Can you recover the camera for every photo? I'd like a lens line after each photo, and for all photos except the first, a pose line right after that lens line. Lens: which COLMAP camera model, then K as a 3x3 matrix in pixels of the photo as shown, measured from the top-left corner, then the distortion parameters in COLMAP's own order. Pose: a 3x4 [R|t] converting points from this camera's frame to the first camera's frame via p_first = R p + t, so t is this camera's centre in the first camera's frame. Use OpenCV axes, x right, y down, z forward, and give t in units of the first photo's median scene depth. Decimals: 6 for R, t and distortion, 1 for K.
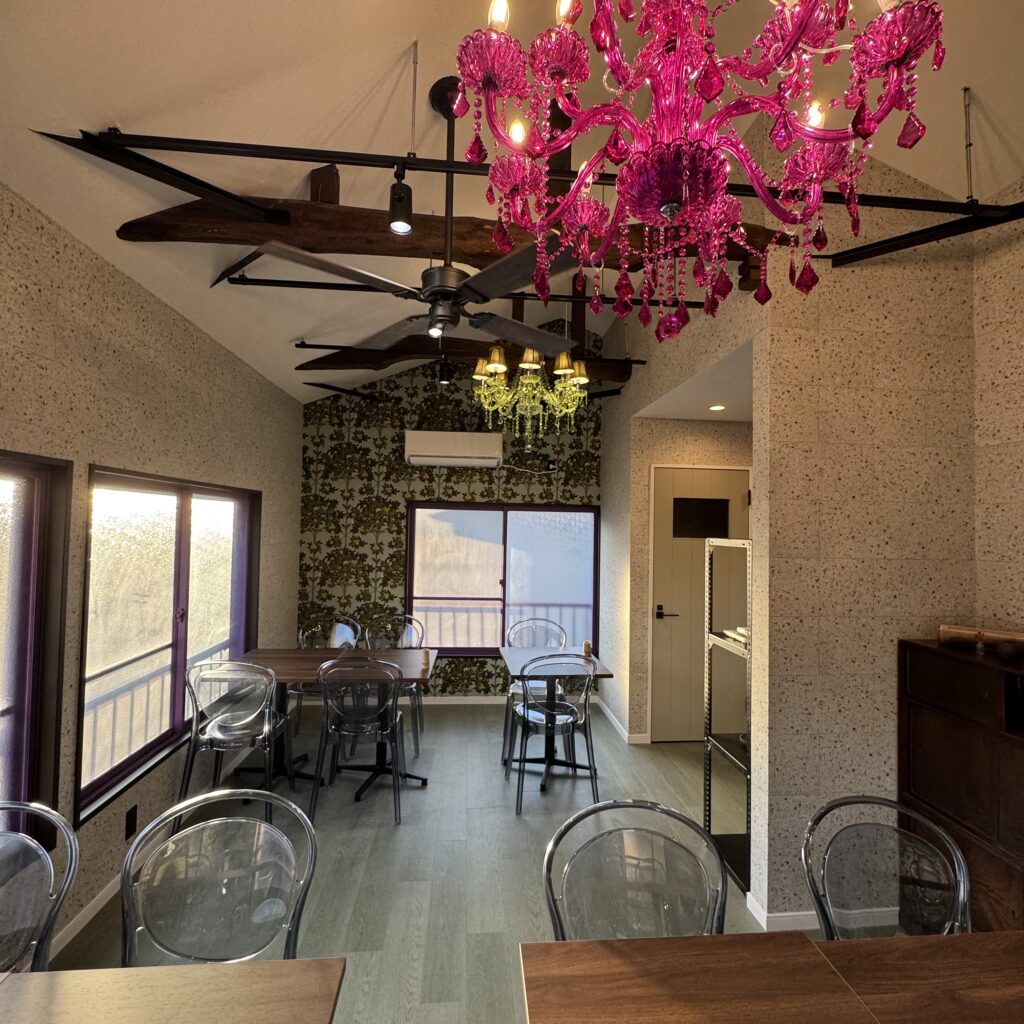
lens RADIAL K [[528.3, 0, 512.0], [0, 528.3, 512.0], [0, 0, 1]] dist [-0.003714, -0.000418]
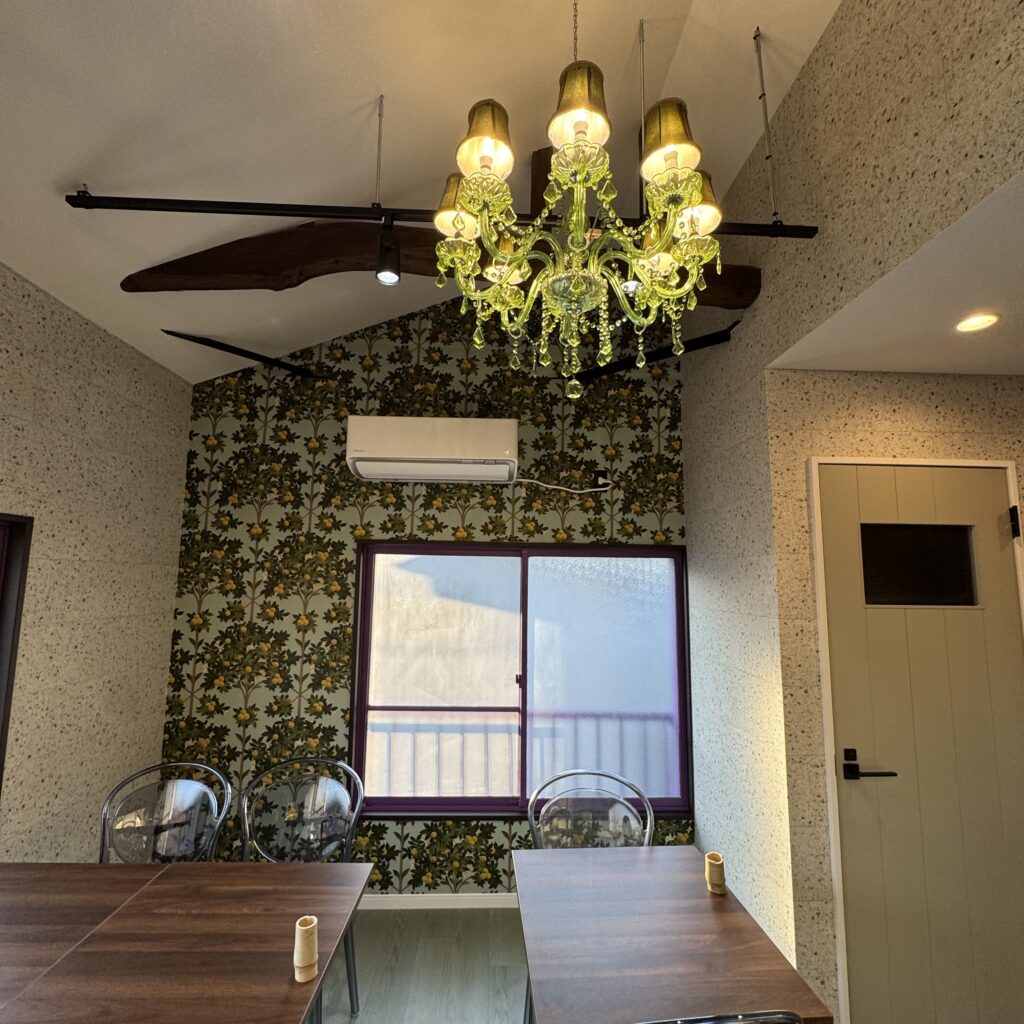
lens RADIAL K [[528.3, 0, 512.0], [0, 528.3, 512.0], [0, 0, 1]] dist [-0.003714, -0.000418]
pose [[0.998810, -0.013456, -0.046876, 0.001837], [0.008714, 0.994957, -0.099921, 0.007649], [0.047984, 0.099393, 0.993891, 0.415069]]
